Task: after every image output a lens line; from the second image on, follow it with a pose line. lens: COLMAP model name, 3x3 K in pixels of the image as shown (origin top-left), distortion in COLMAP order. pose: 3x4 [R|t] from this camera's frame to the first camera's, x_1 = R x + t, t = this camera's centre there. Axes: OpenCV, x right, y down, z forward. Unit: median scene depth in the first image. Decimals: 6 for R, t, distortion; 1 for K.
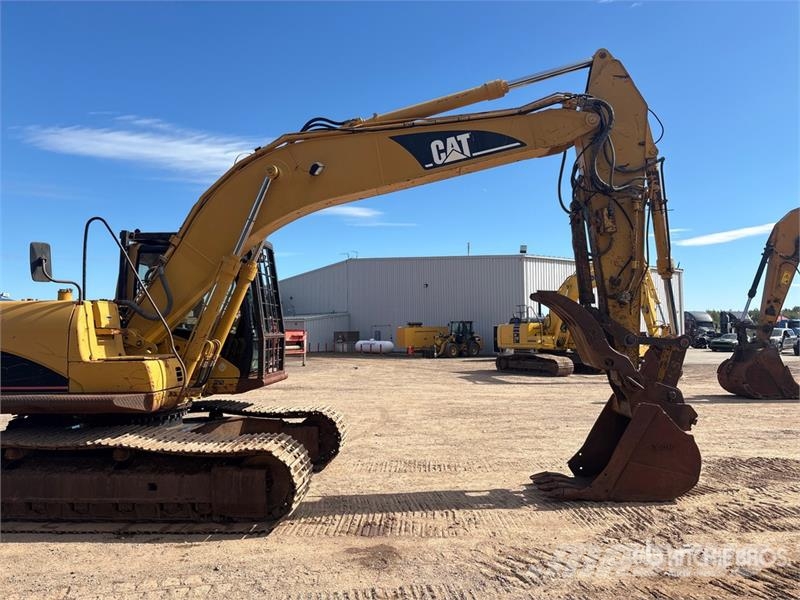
lens RADIAL K [[603.1, 0, 401.2], [0, 603.1, 296.8], [0, 0, 1]] dist [0.050604, -0.056005]
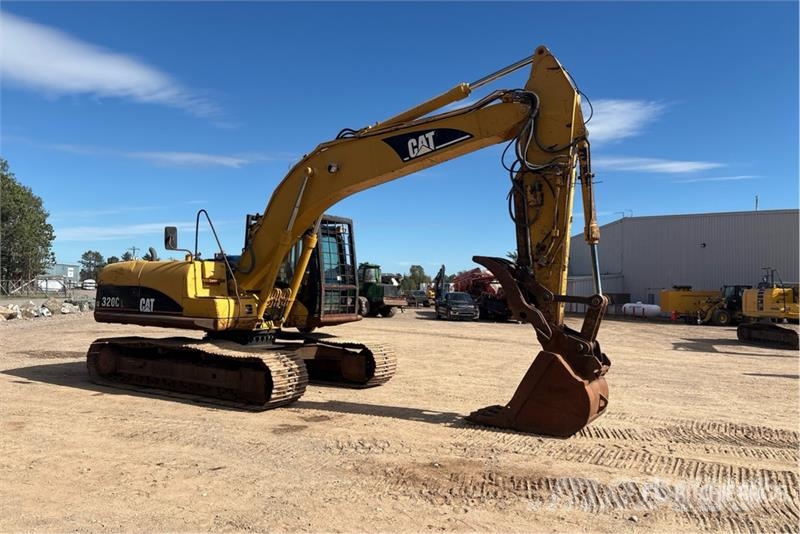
lens RADIAL K [[601.9, 0, 403.2], [0, 601.9, 265.5], [0, 0, 1]] dist [0.049047, -0.054293]
pose [[0.876361, 0.009311, -0.481565, 0.666448], [-0.002505, 0.999888, 0.014774, -0.006816], [0.481648, -0.011741, 0.876286, -0.142991]]
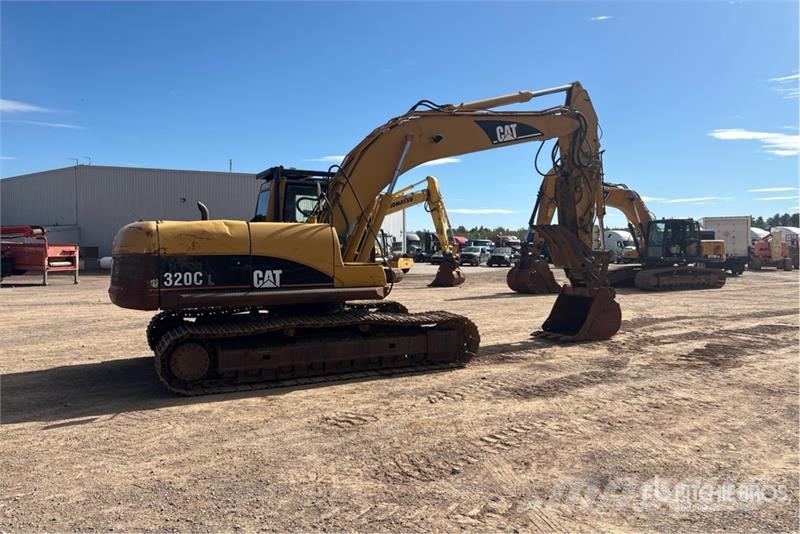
lens RADIAL K [[601.9, 0, 409.3], [0, 601.9, 249.6], [0, 0, 1]] dist [0.049047, -0.054293]
pose [[0.873194, 0.004607, 0.487352, -0.913174], [-0.033717, 0.998131, 0.050976, -0.009588], [-0.486206, -0.060944, 0.871717, -0.278092]]
